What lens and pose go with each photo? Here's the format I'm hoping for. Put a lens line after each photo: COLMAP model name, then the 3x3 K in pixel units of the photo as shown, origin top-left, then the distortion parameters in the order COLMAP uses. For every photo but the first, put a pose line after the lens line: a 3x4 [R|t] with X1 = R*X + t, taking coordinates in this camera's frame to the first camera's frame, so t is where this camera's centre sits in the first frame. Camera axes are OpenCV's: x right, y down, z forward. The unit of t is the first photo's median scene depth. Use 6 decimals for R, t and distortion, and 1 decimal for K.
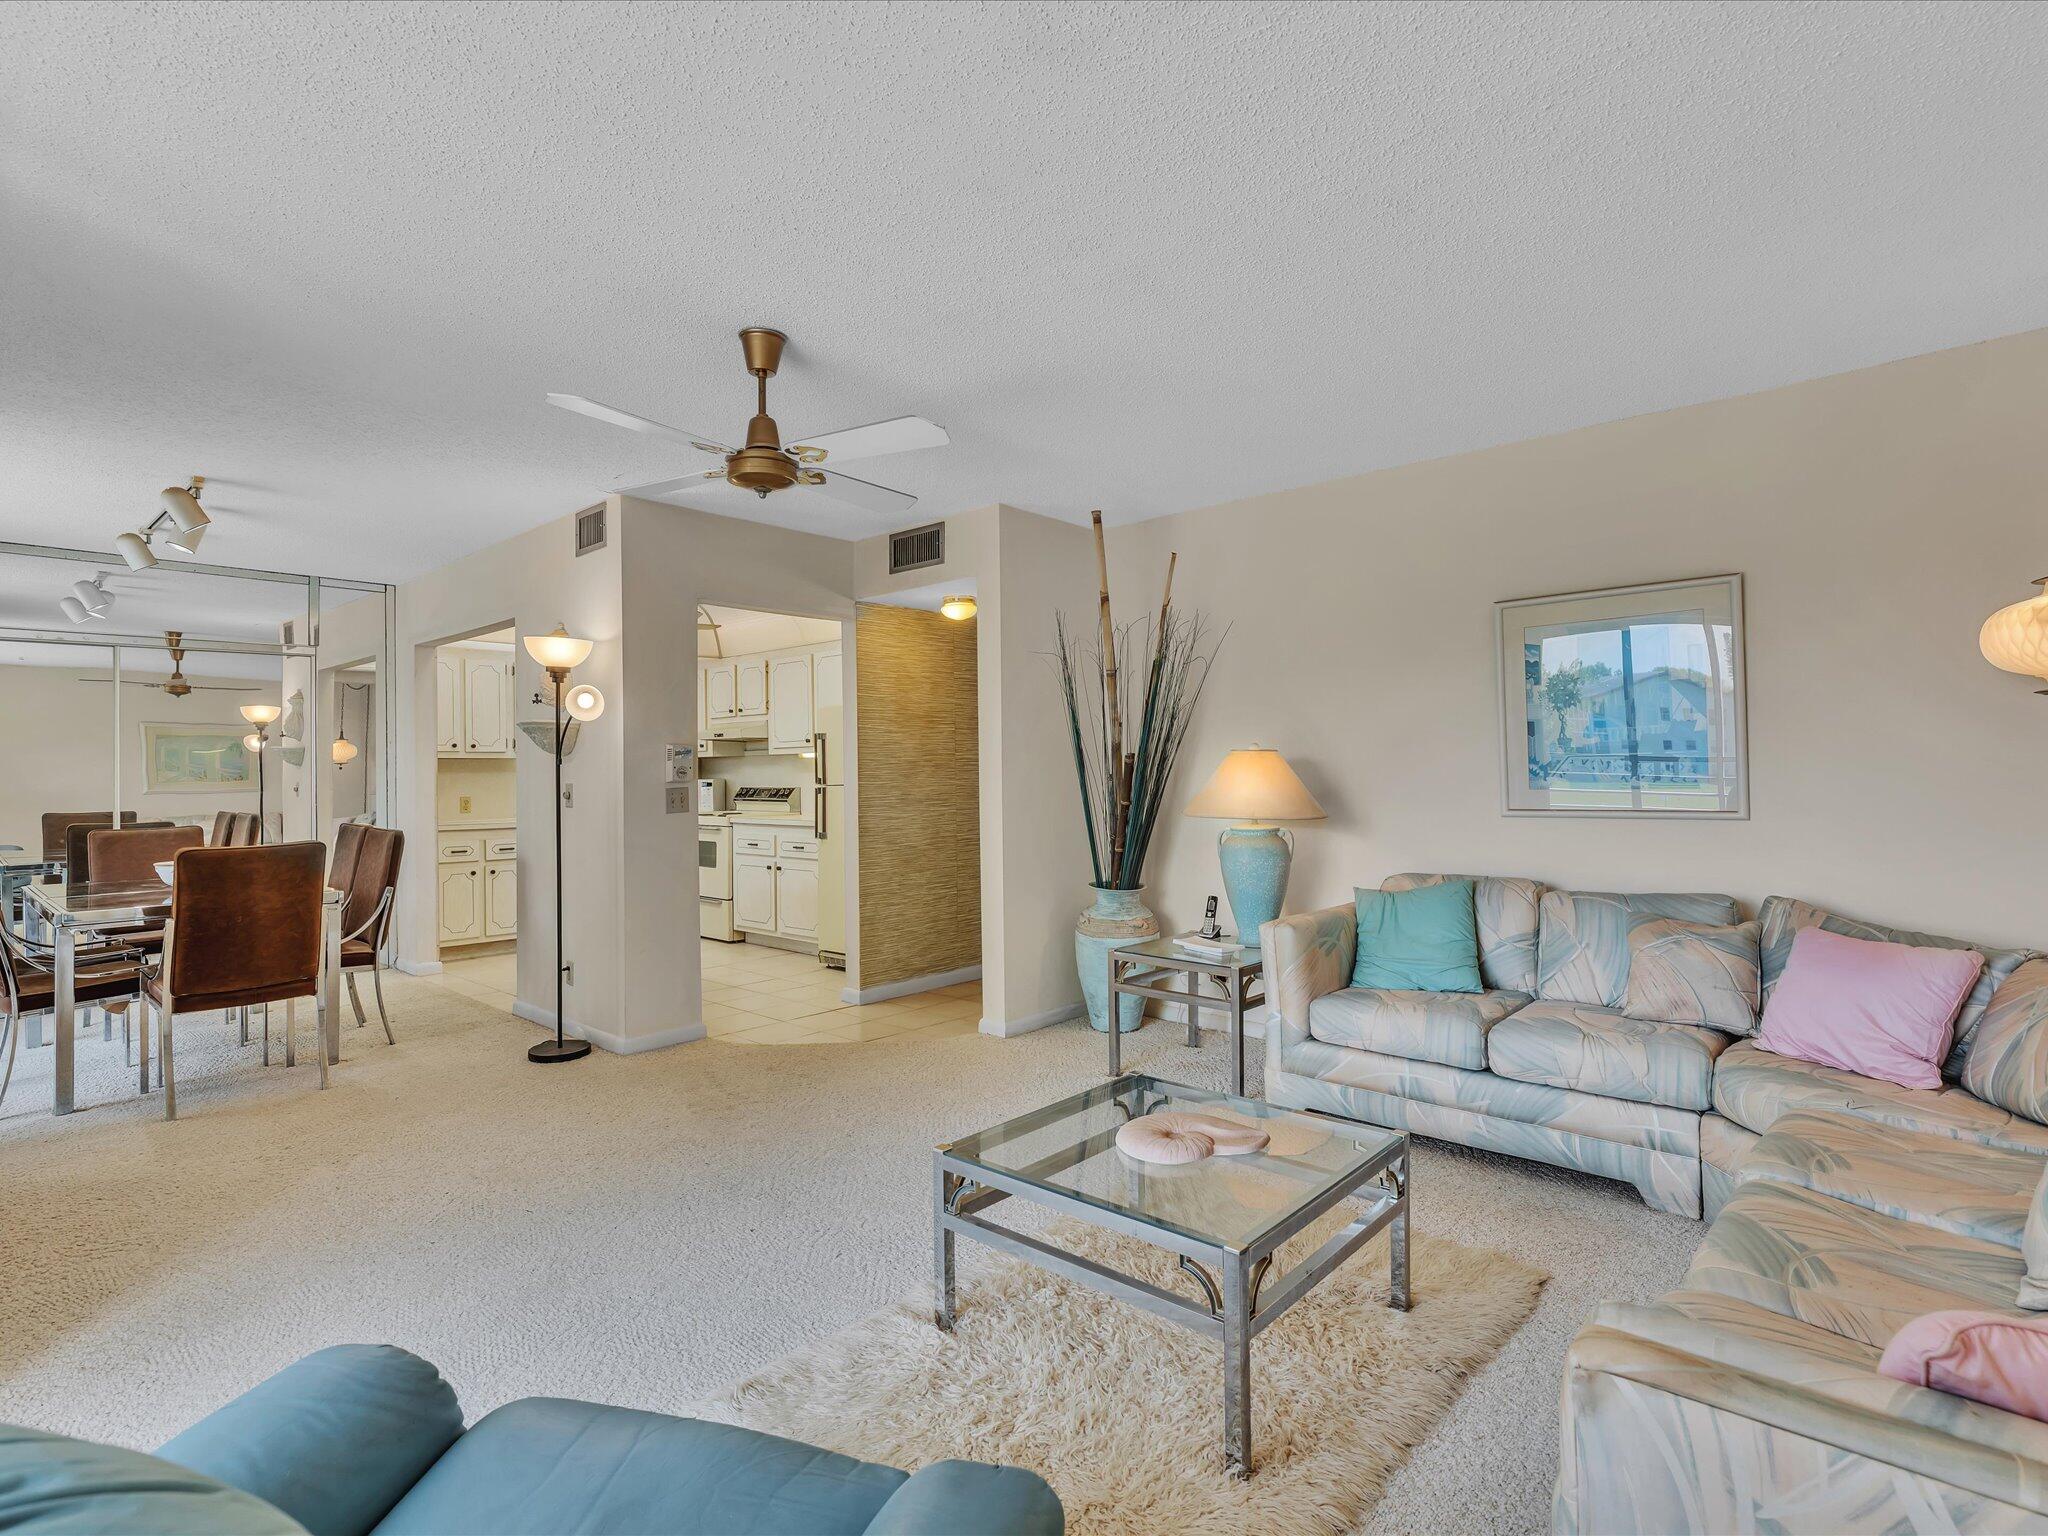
lens RADIAL K [[1021.5, 0, 1024.0], [0, 1021.5, 768.0], [0, 0, 1]] dist [-0.003672, -0.000346]
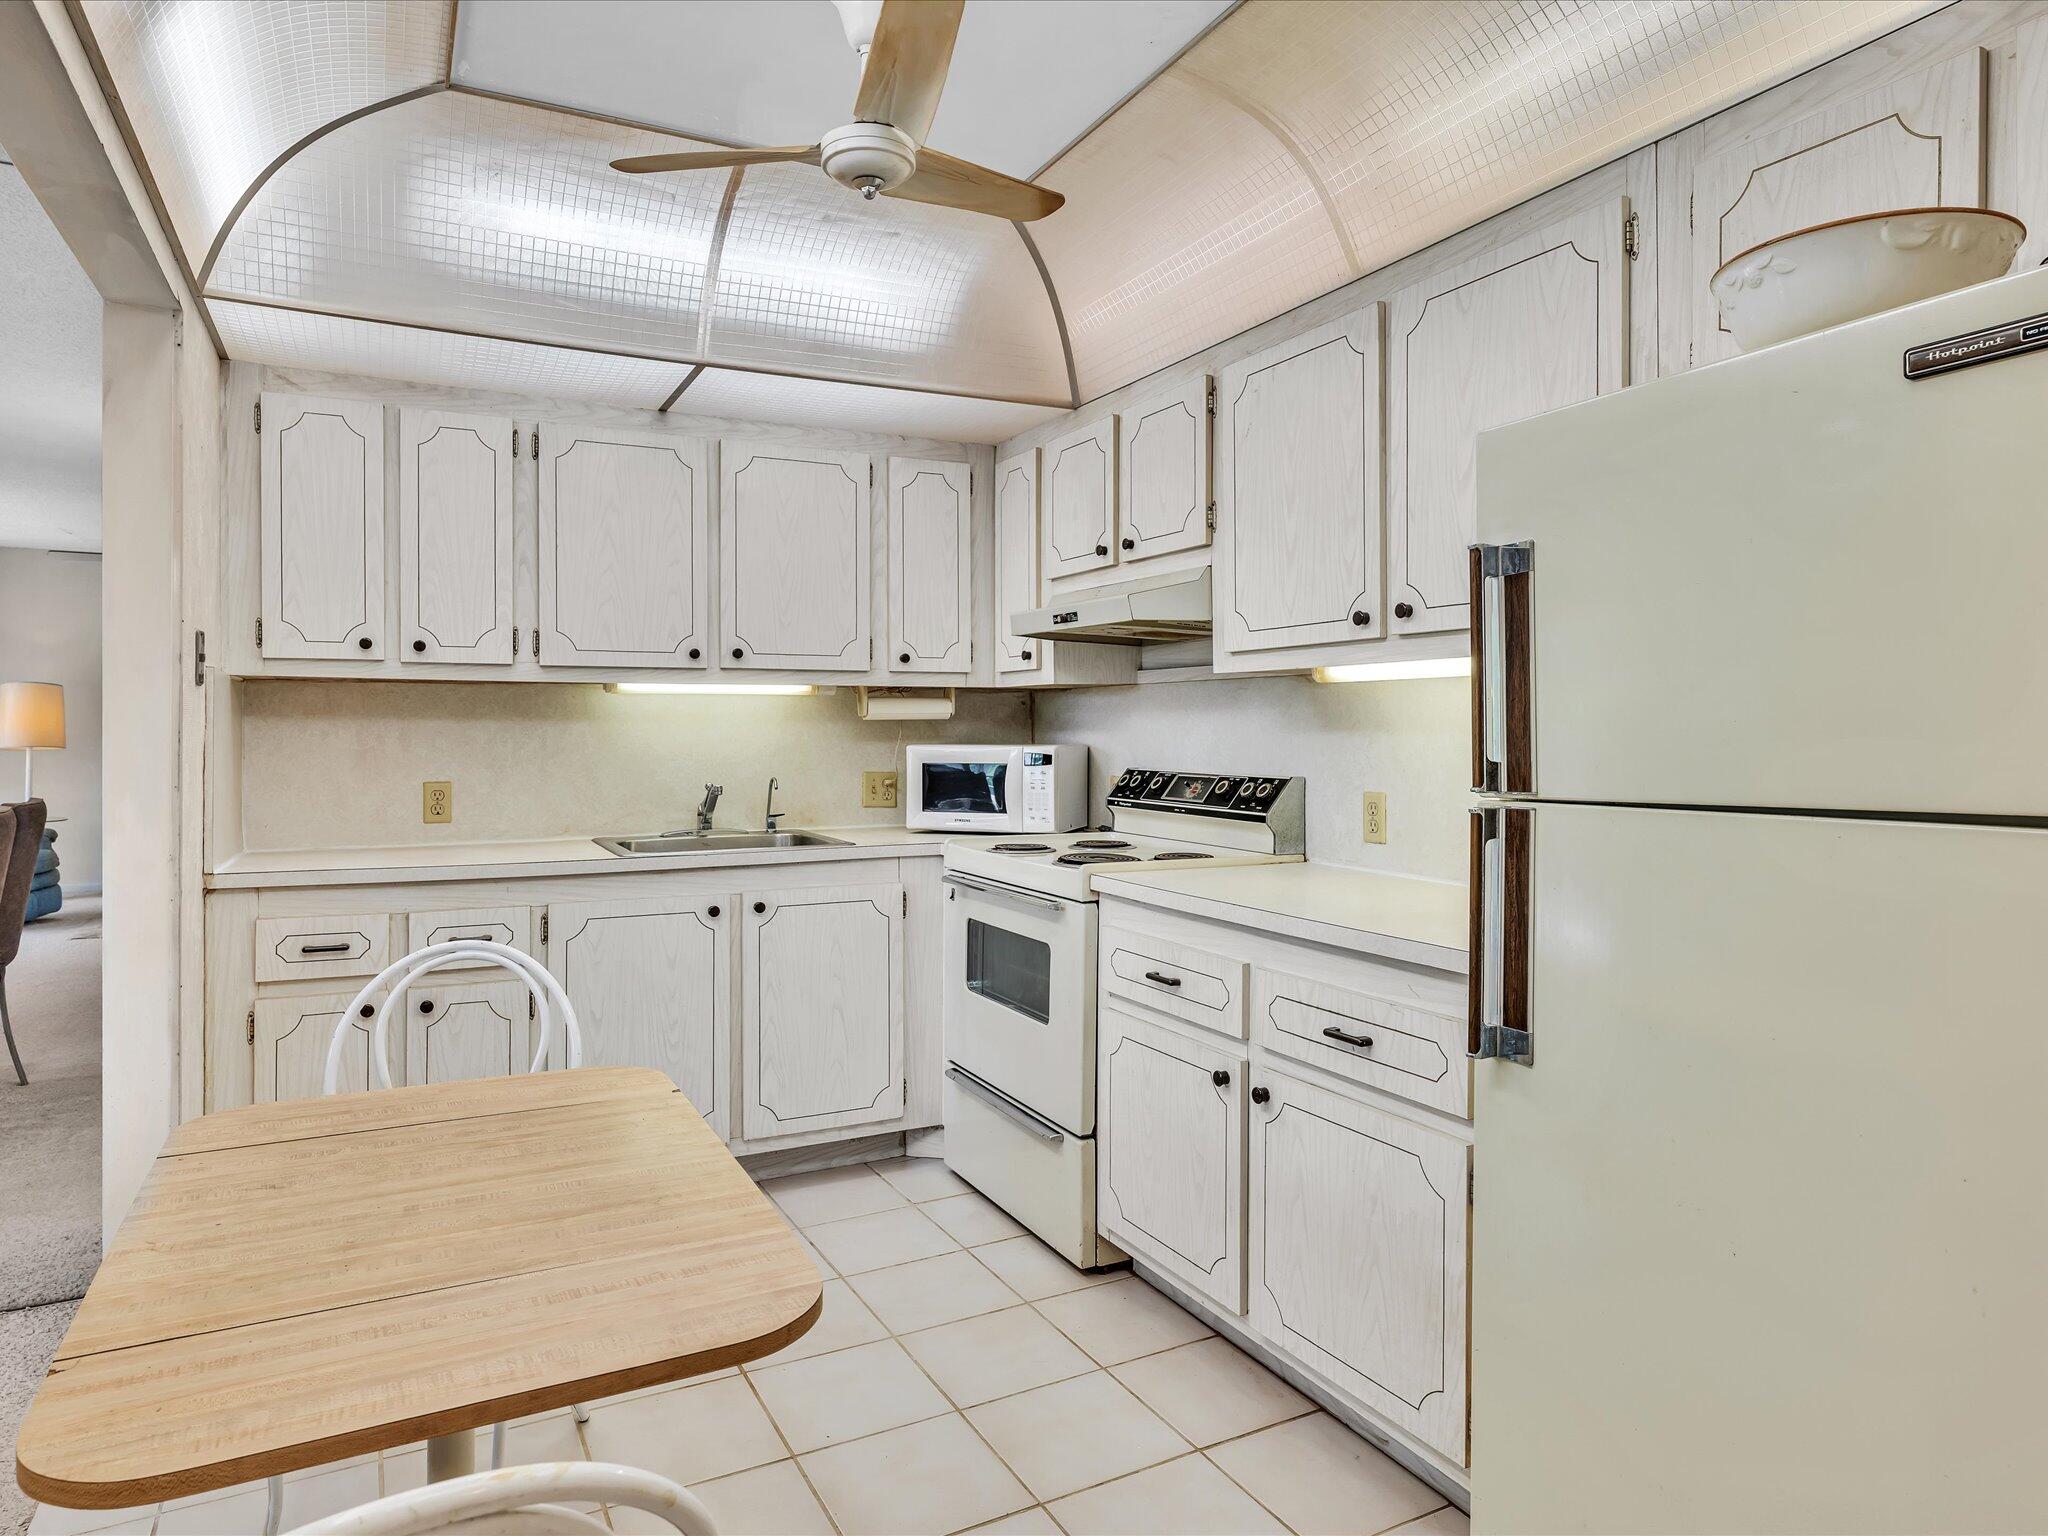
lens RADIAL K [[1235.3, 0, 1011.8], [0, 1235.3, 727.5], [0, 0, 1]] dist [-0.002495, -0.001295]
pose [[0.933769, 0.013872, -0.357608, -0.199869], [-0.012858, 0.999904, 0.005213, 0.002781], [0.357646, -0.000269, 0.933857, 0.724909]]
